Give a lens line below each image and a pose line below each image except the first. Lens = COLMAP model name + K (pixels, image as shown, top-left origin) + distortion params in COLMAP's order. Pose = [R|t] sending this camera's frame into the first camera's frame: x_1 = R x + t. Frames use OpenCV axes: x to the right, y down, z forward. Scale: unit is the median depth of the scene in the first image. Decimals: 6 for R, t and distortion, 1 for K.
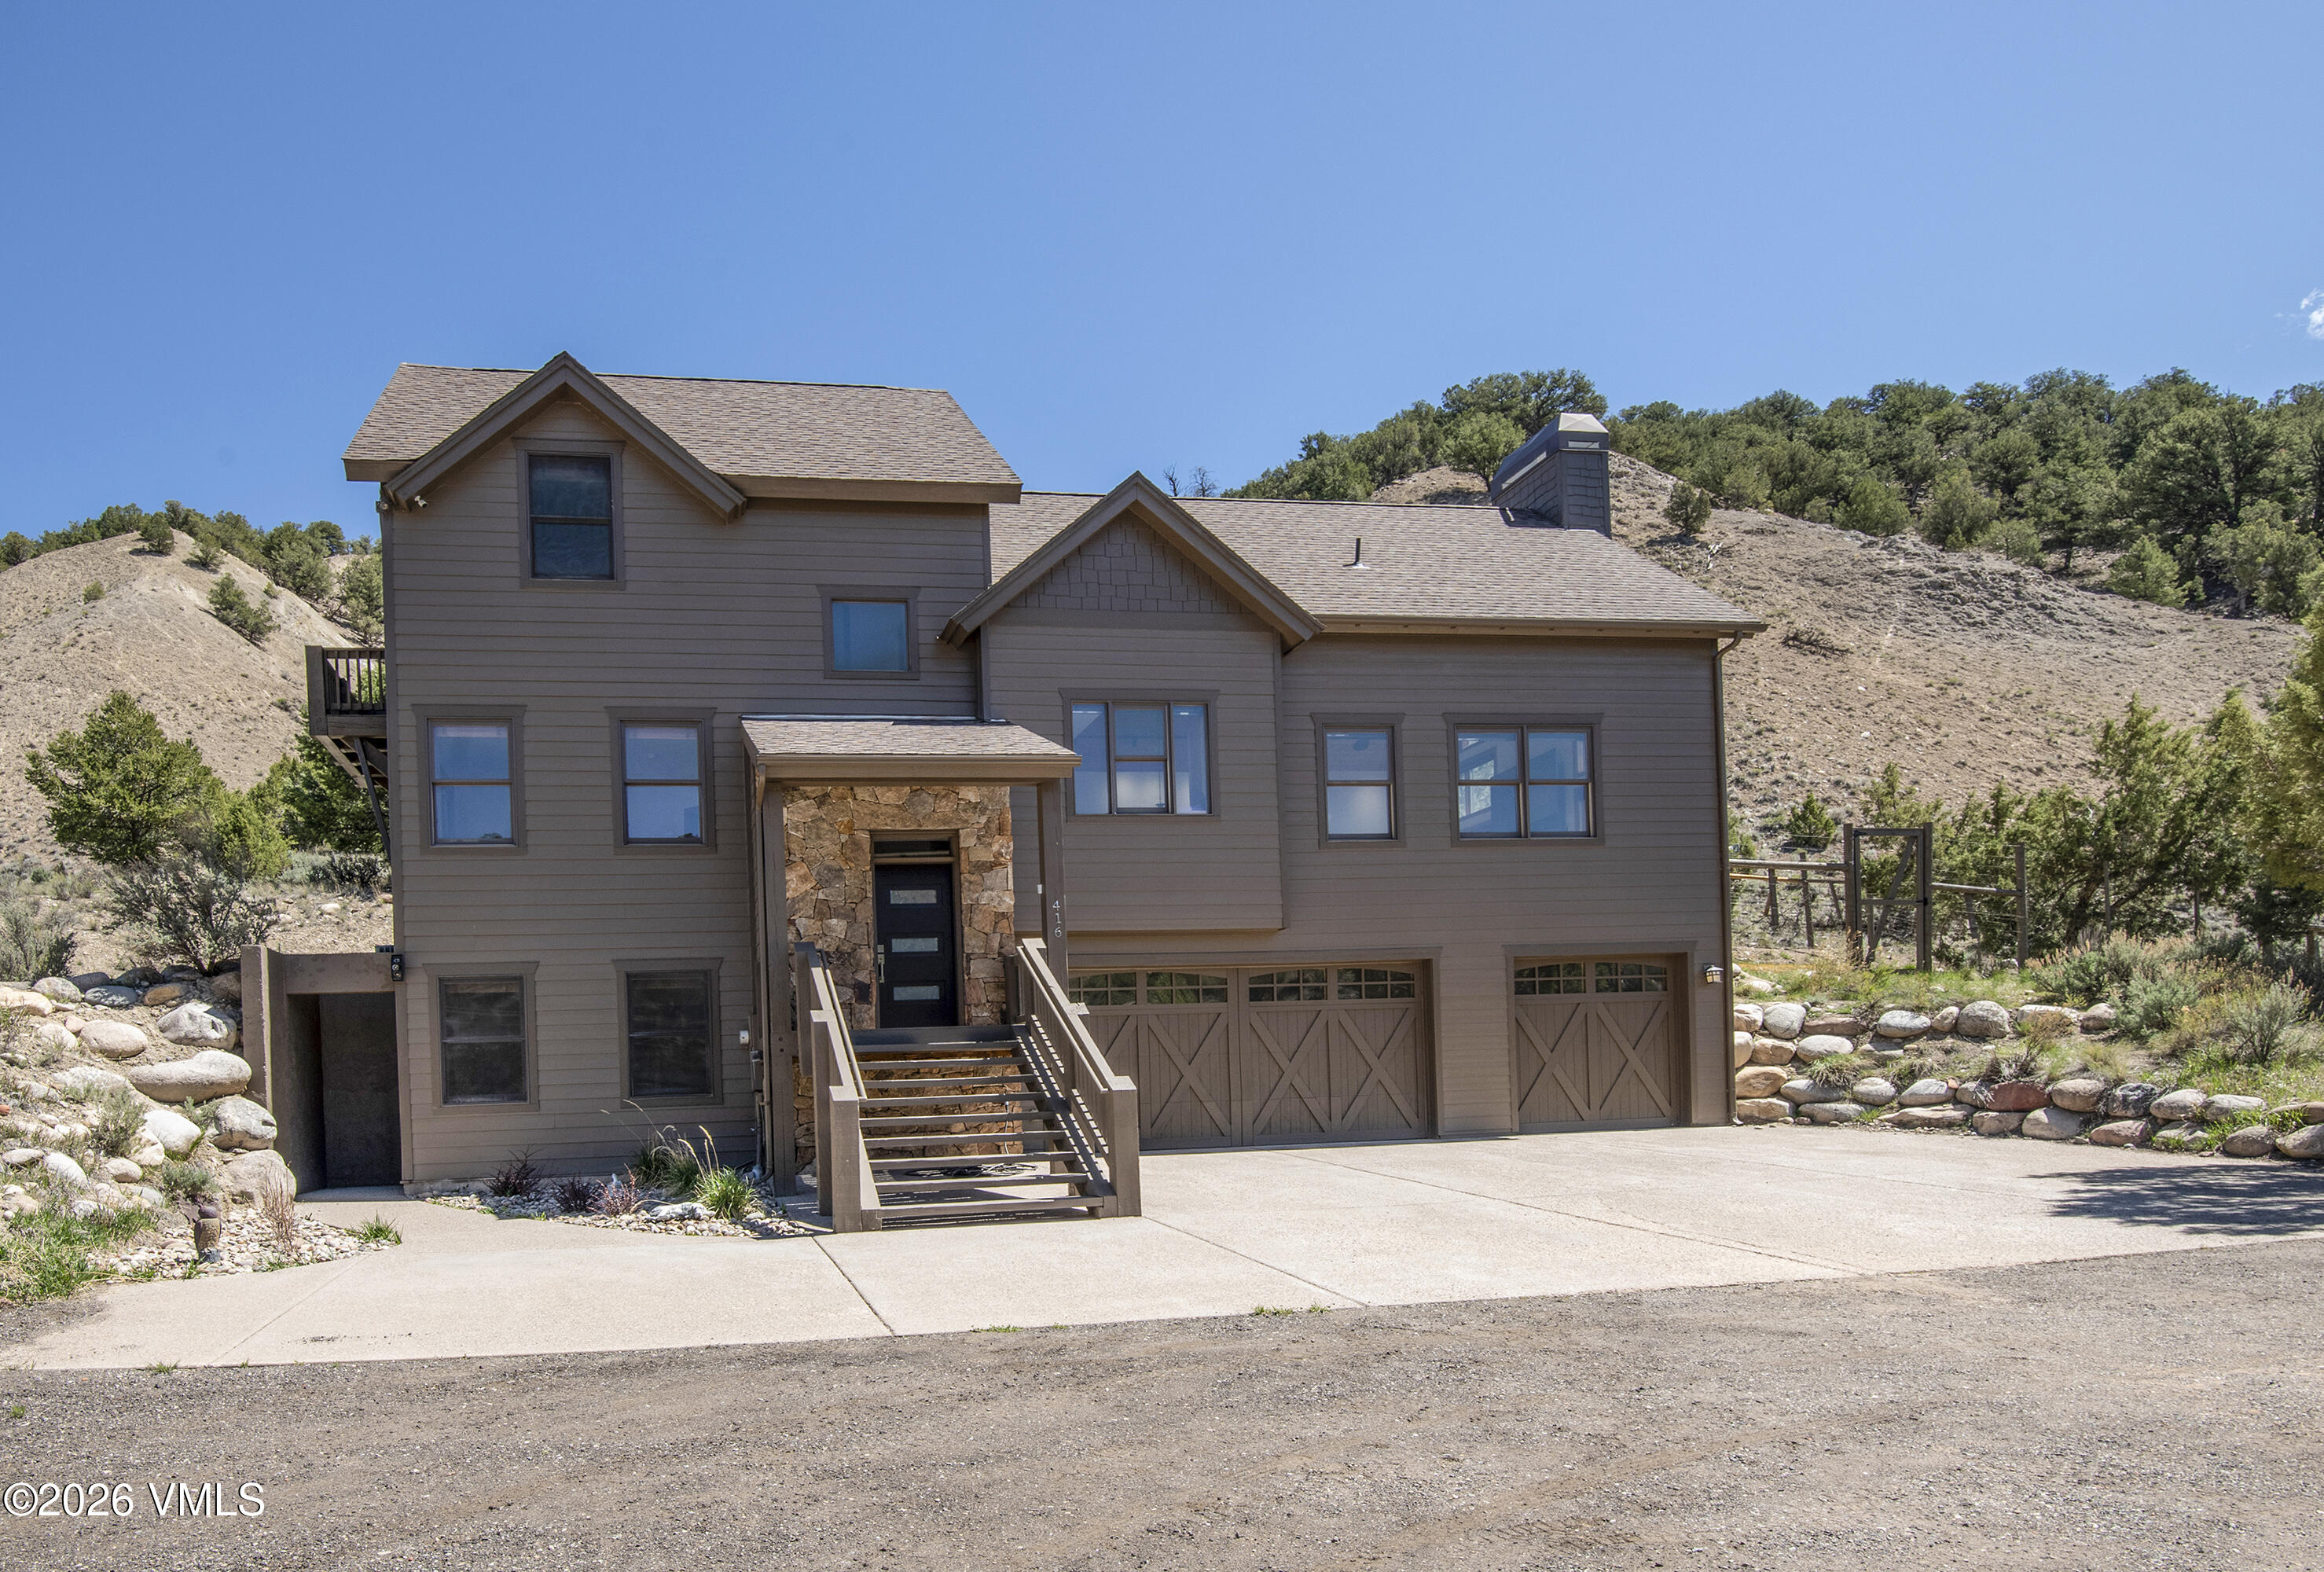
lens RADIAL K [[1116.6, 0, 1162.0], [0, 1116.6, 786.0], [0, 0, 1]] dist [-0.001419, 0.000216]
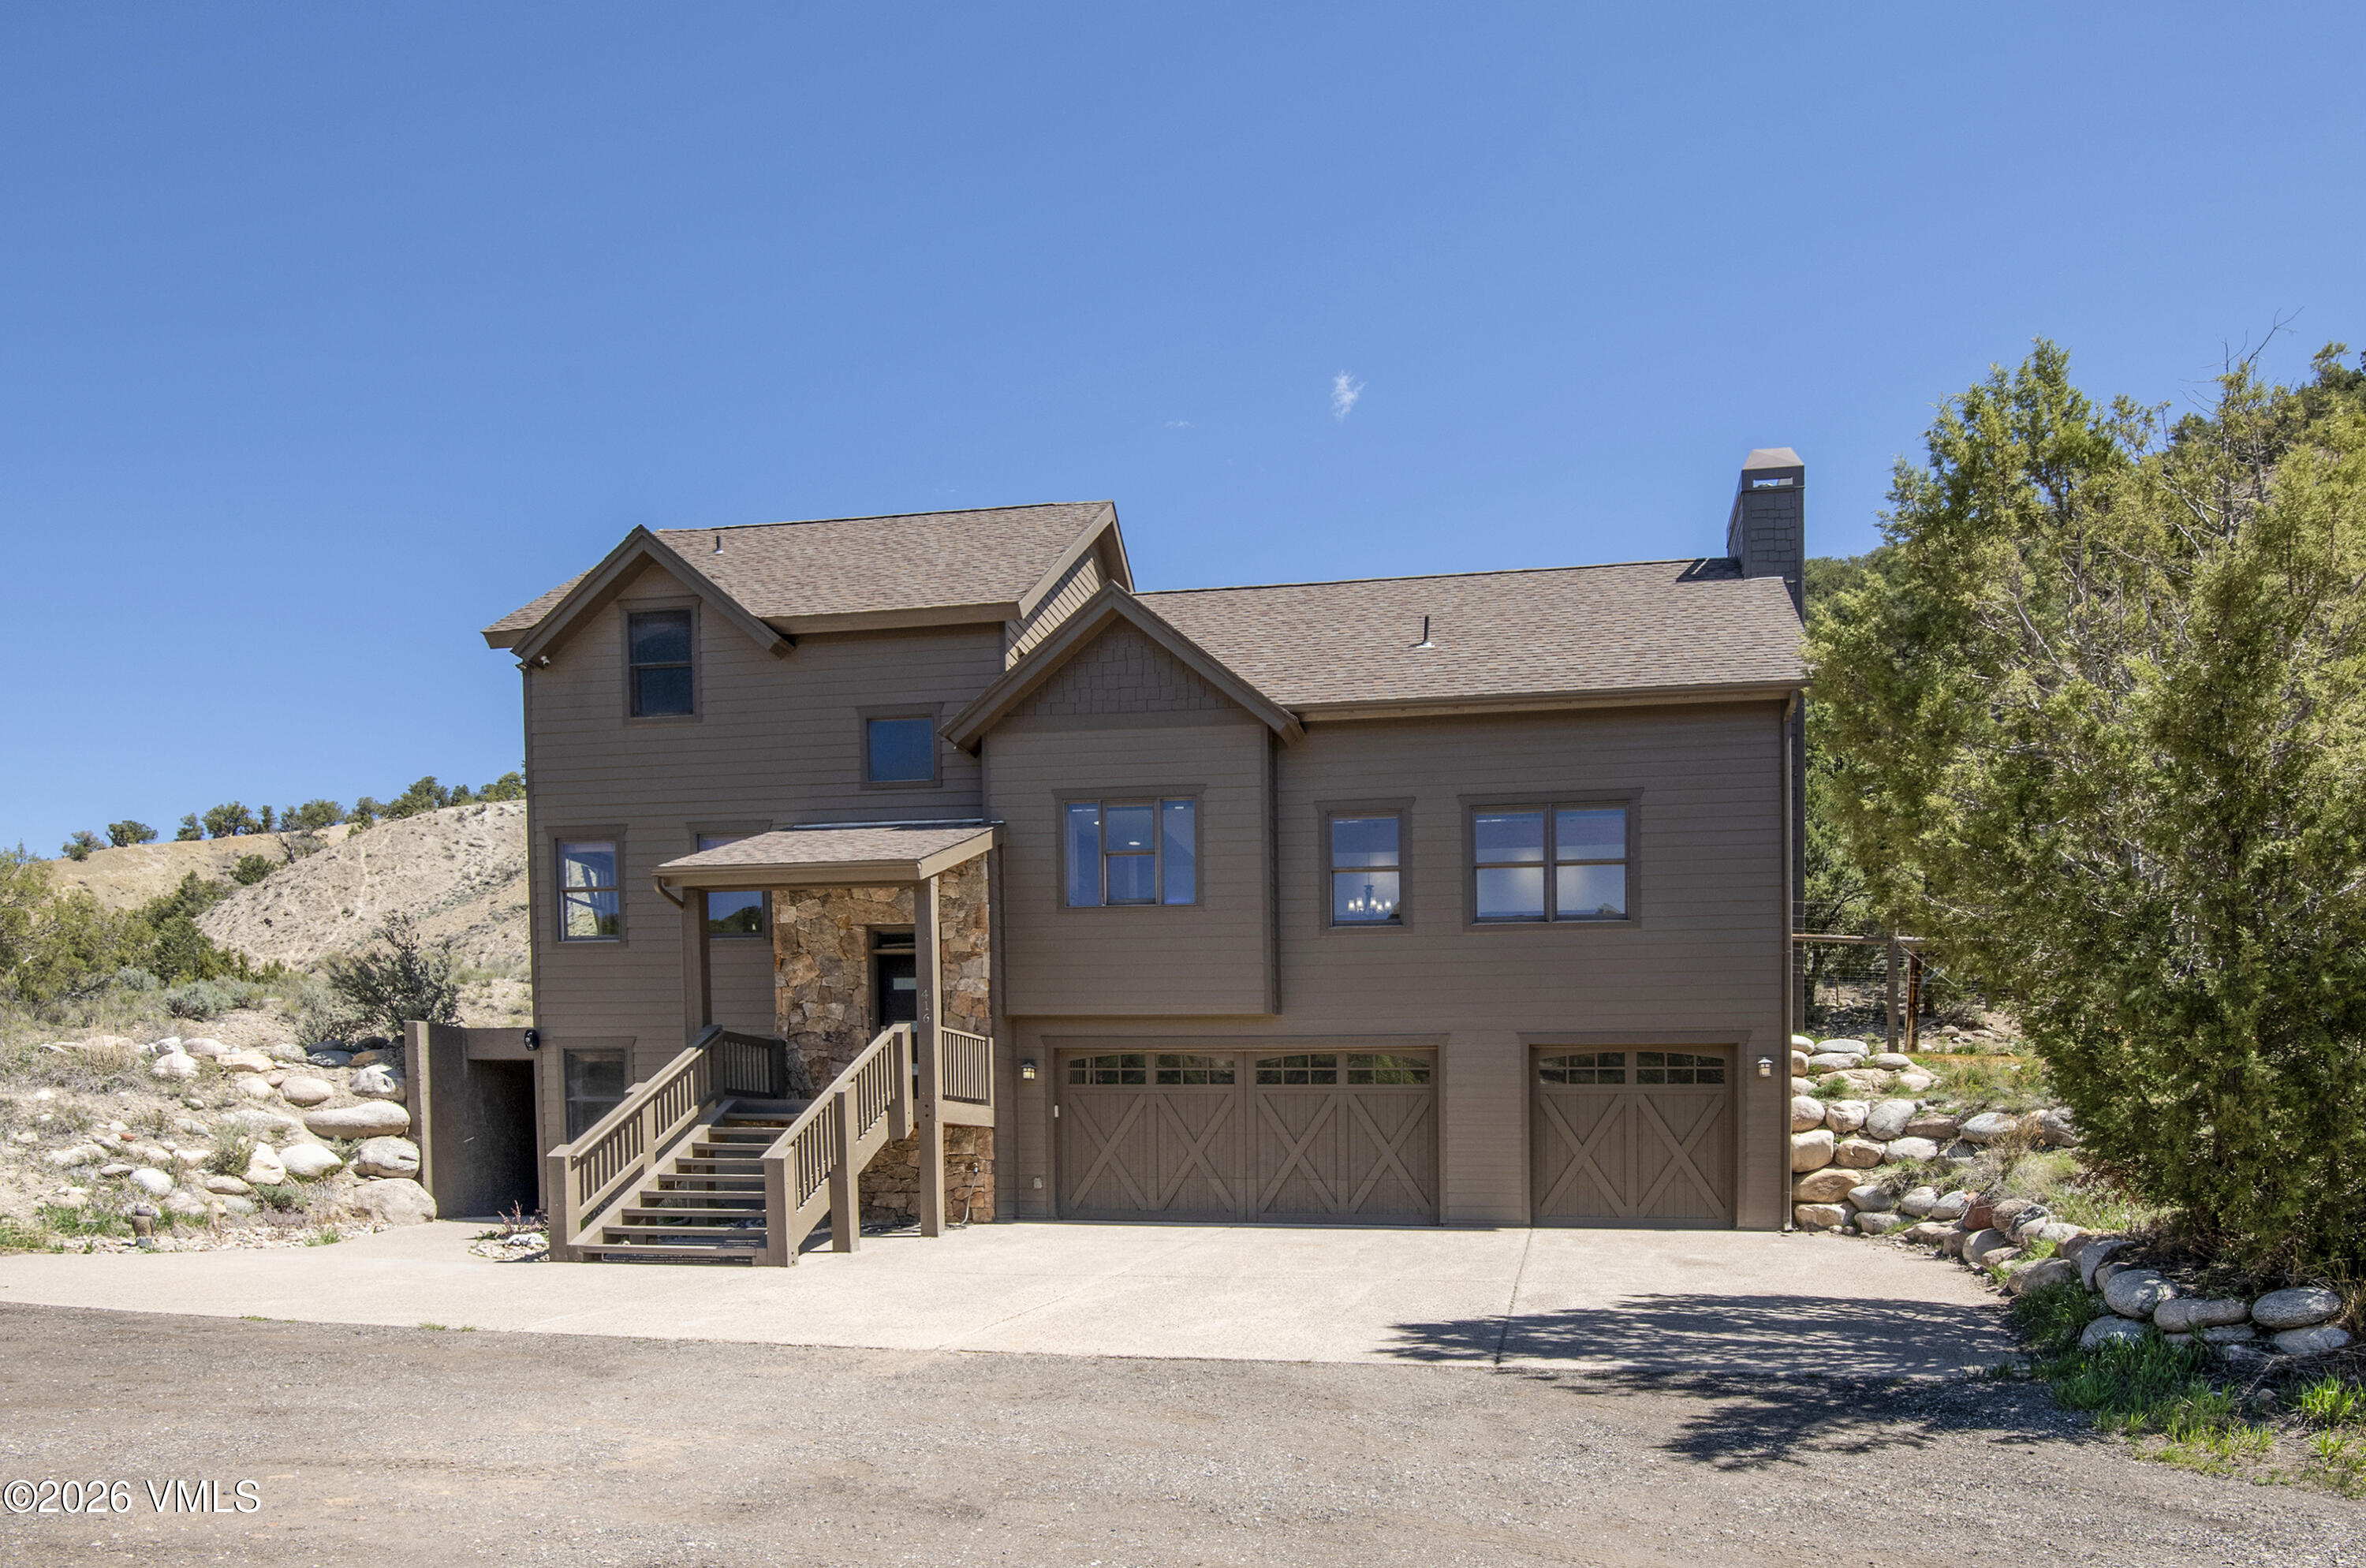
lens RADIAL K [[1104.4, 0, 1183.1], [0, 1104.4, 896.6], [0, 0, 1]] dist [-0.004192, -0.000581]
pose [[0.965723, -0.018717, -0.258898, 0.297820], [0.025892, 0.999369, 0.024332, -0.007210], [0.258279, -0.030201, 0.965598, 0.003373]]
